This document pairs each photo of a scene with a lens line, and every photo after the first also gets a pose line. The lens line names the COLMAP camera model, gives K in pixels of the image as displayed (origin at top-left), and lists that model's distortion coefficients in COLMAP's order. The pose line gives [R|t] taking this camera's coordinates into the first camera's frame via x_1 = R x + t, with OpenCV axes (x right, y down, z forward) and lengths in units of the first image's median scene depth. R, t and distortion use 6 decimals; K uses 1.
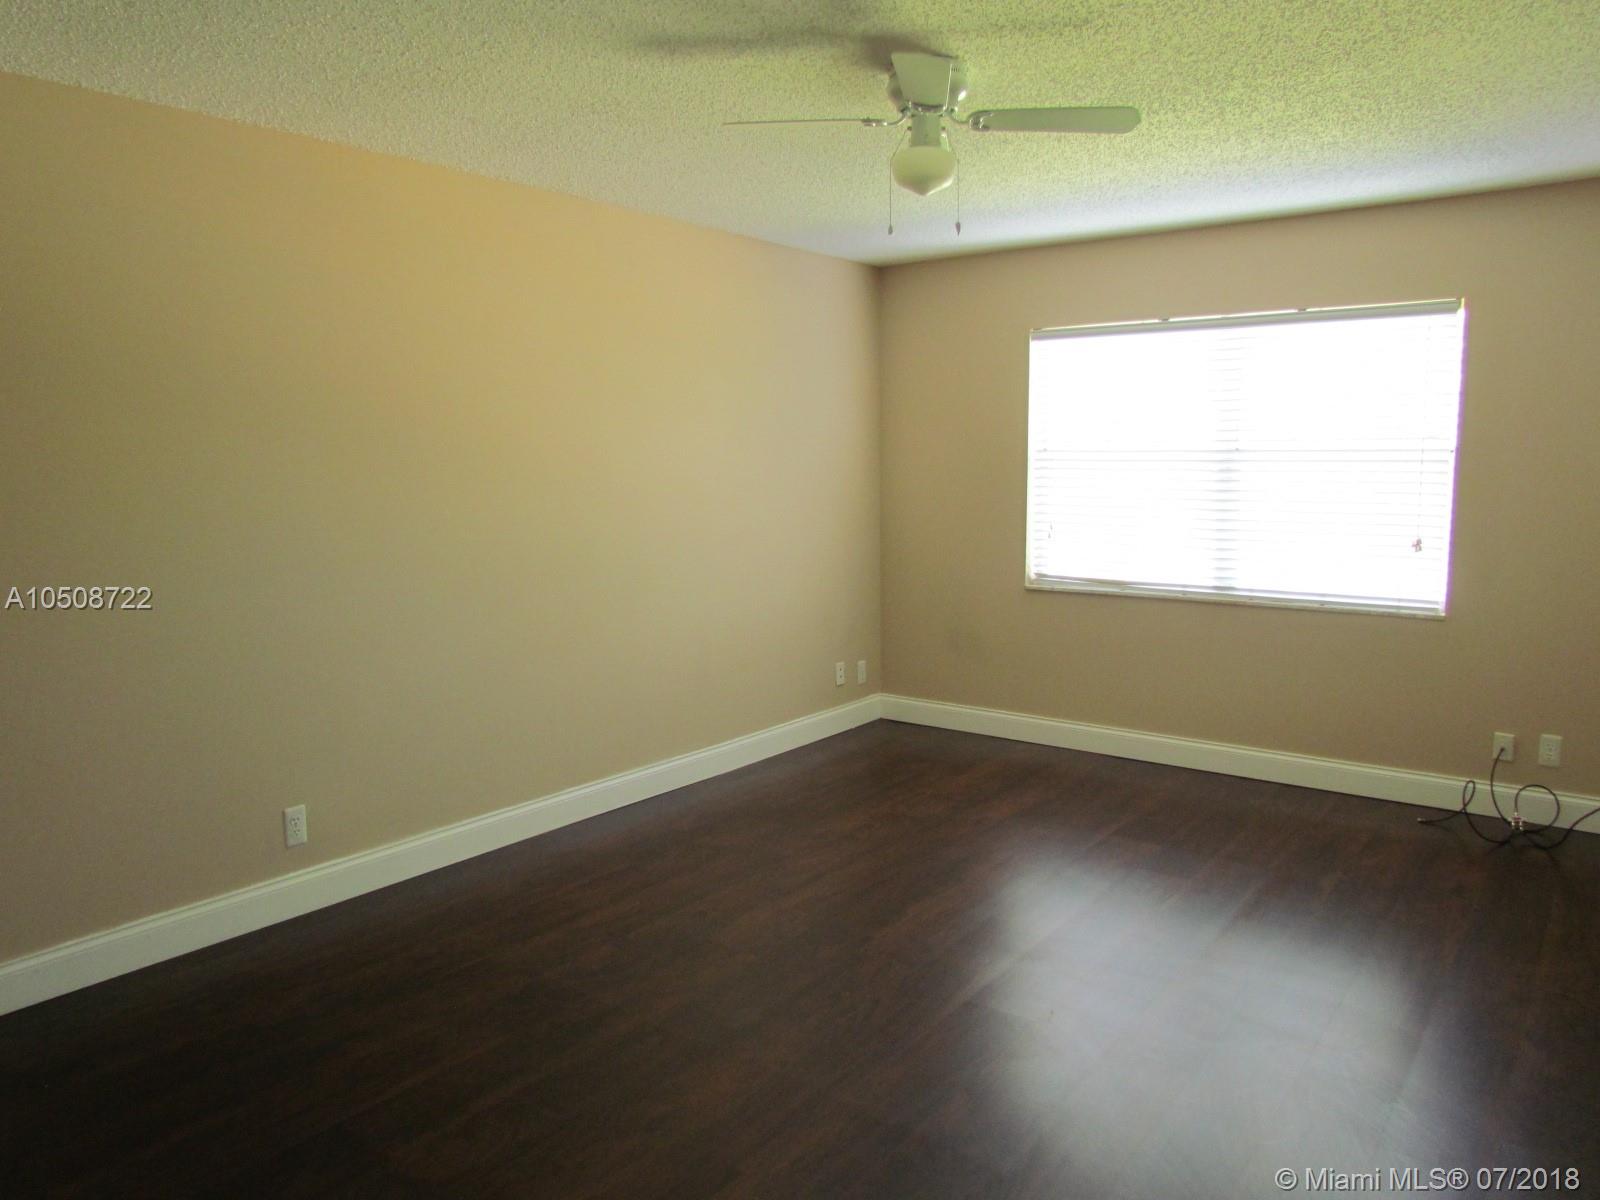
lens RADIAL K [[1138.7, 0, 800.0], [0, 1138.7, 600.0], [0, 0, 1]] dist [-0.073461, 0.001659]
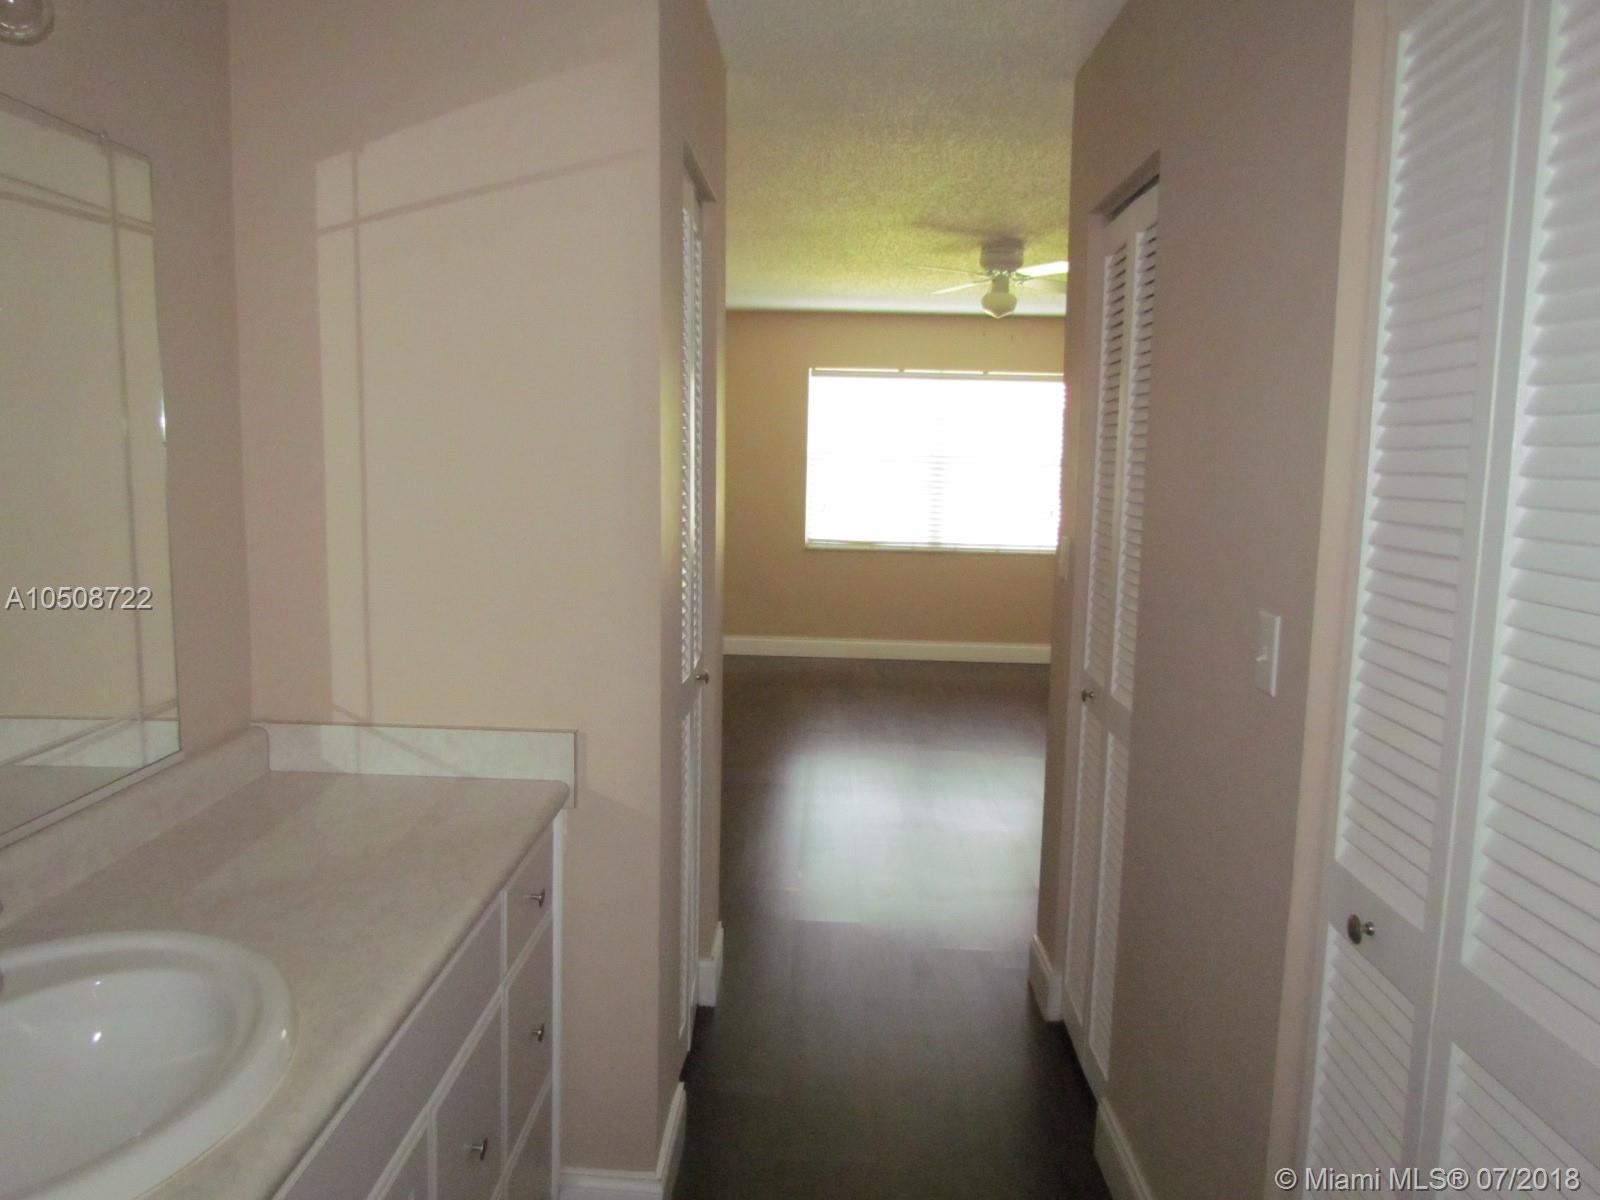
lens RADIAL K [[1138.7, 0, 800.0], [0, 1138.7, 600.0], [0, 0, 1]] dist [-0.073461, 0.001659]
pose [[0.800588, -0.049947, 0.597130, -0.731074], [0.046655, 0.998691, 0.020984, 0.026248], [-0.597396, 0.011060, 0.801870, -0.162439]]
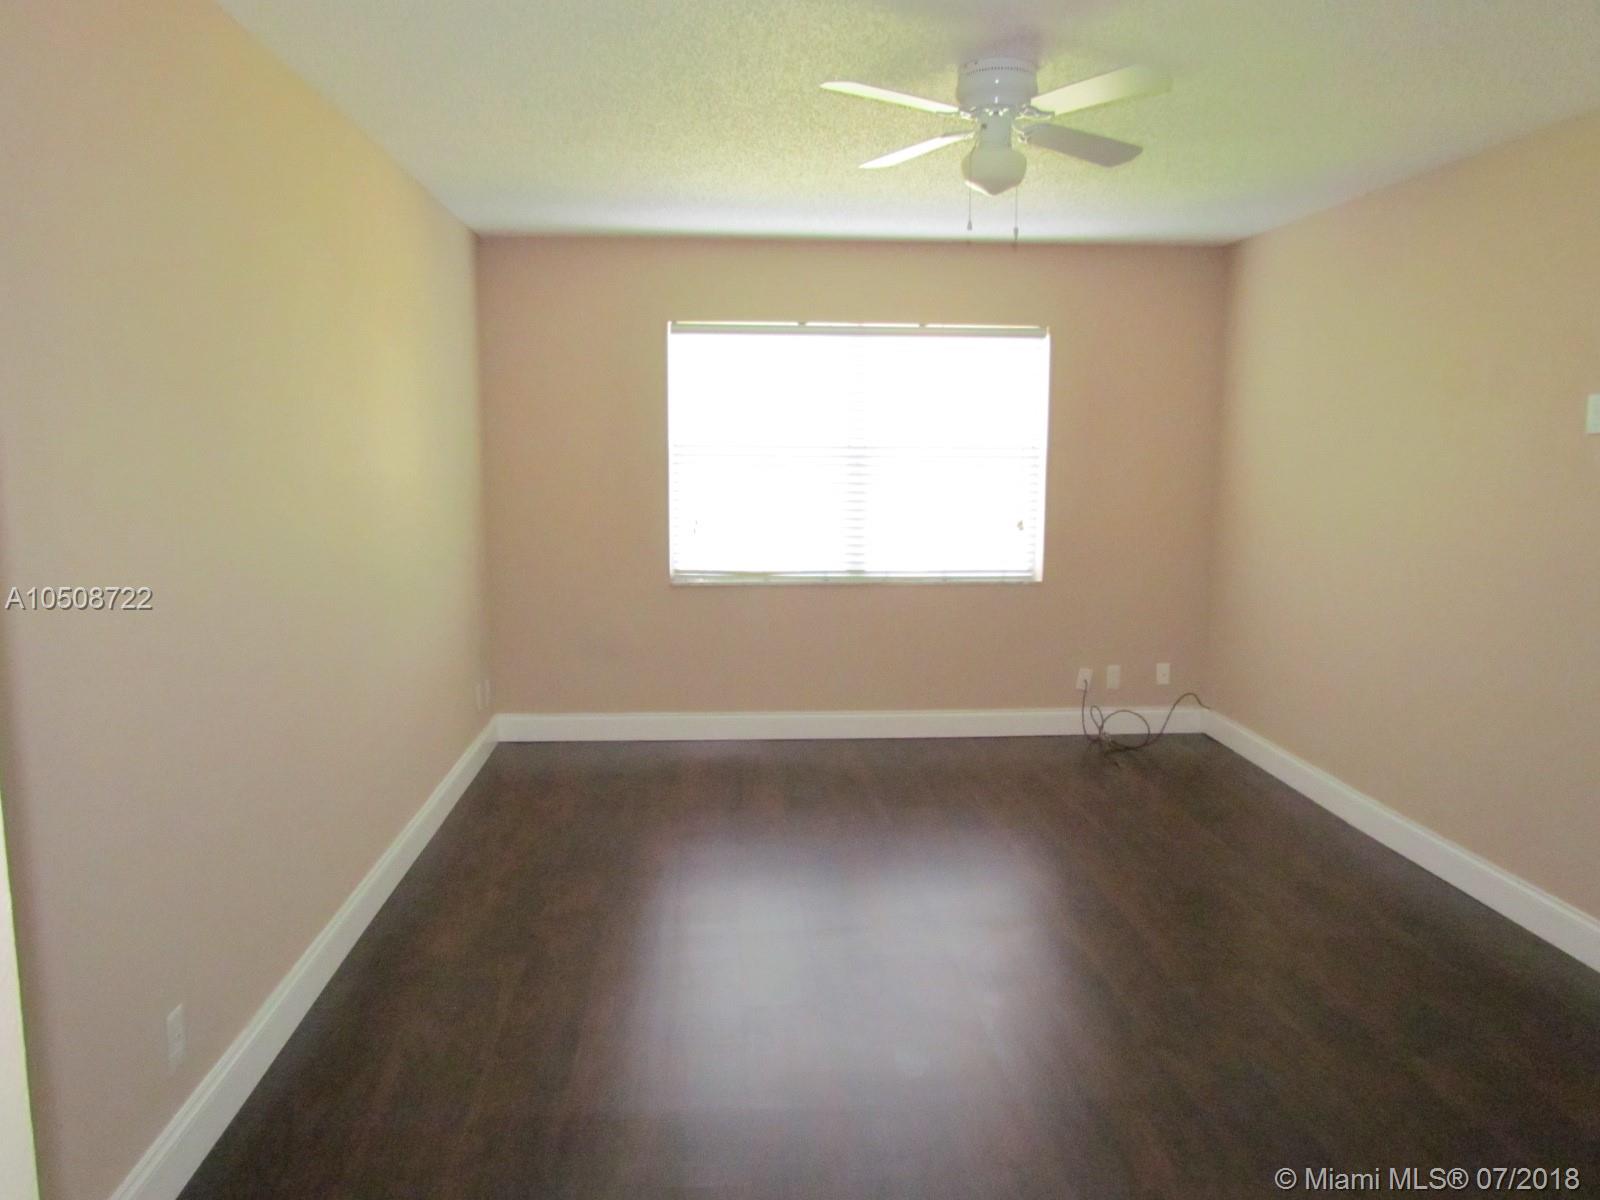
lens RADIAL K [[1138.7, 0, 800.0], [0, 1138.7, 600.0], [0, 0, 1]] dist [-0.073461, 0.001659]
pose [[0.735765, -0.077646, 0.672772, -0.418014], [0.073768, 0.996684, 0.034354, -0.025321], [-0.673208, 0.024352, 0.739052, 0.214107]]
